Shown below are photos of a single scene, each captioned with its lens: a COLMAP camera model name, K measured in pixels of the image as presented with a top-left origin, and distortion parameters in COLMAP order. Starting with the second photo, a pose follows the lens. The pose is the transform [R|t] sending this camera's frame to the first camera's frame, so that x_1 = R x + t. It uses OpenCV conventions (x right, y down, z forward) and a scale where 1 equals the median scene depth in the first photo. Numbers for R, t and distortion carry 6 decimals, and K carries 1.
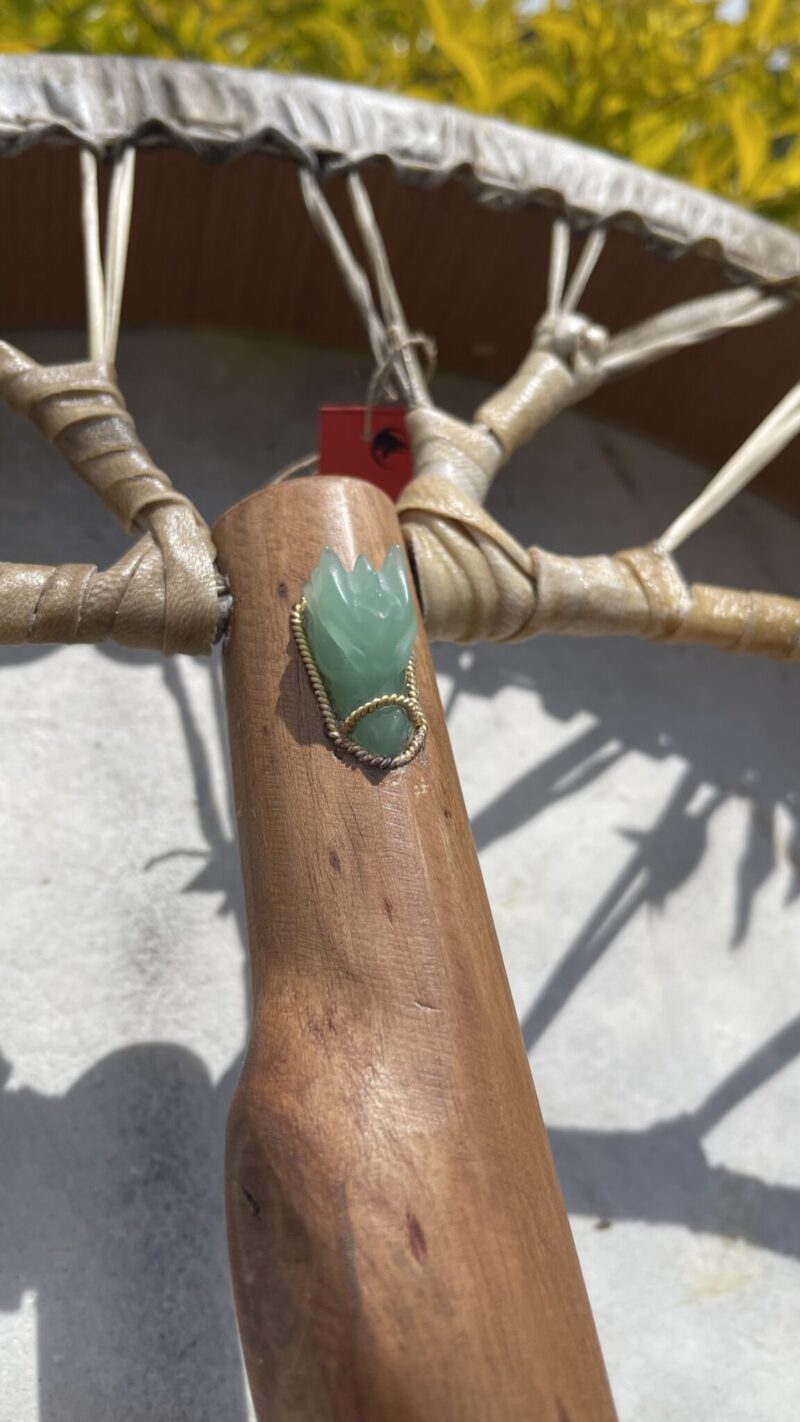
lens RADIAL K [[1109.3, 0, 400.0], [0, 1109.3, 711.0], [0, 0, 1]] dist [-0.003490, -0.001146]
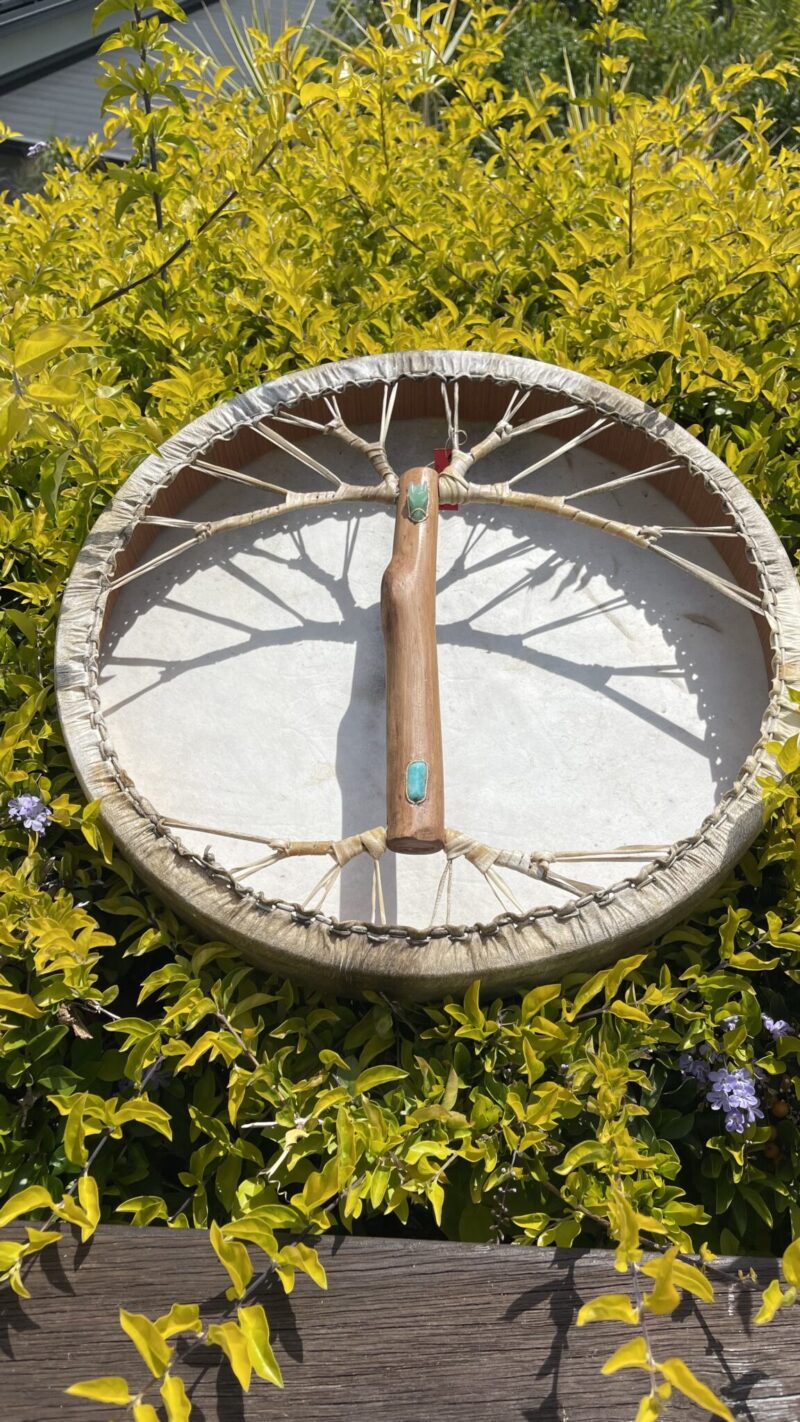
lens RADIAL K [[1050.4, 0, 400.0], [0, 1050.4, 711.0], [0, 0, 1]] dist [0.045898, -0.000371]
pose [[0.933793, 0.065708, -0.351728, 1.178281], [-0.051945, 0.997475, 0.048435, 0.482357], [0.354022, -0.026958, 0.934848, -2.569724]]
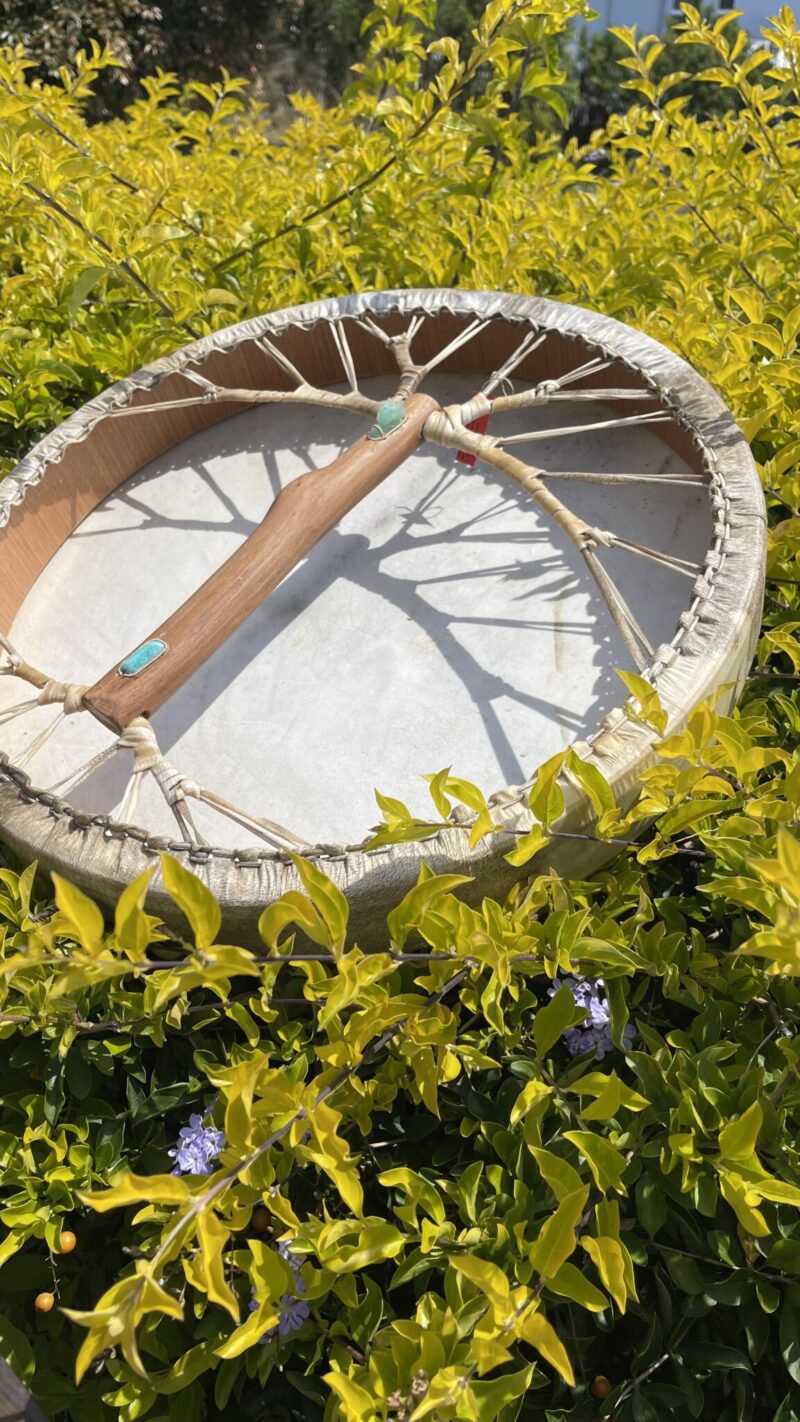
lens RADIAL K [[1080.6, 0, 400.0], [0, 1080.6, 711.0], [0, 0, 1]] dist [0.038872, -0.001844]
pose [[0.530172, 0.363781, -0.765886, 2.704236], [-0.453831, 0.884751, 0.106083, 0.352950], [0.716209, 0.291341, 0.634165, -1.021639]]
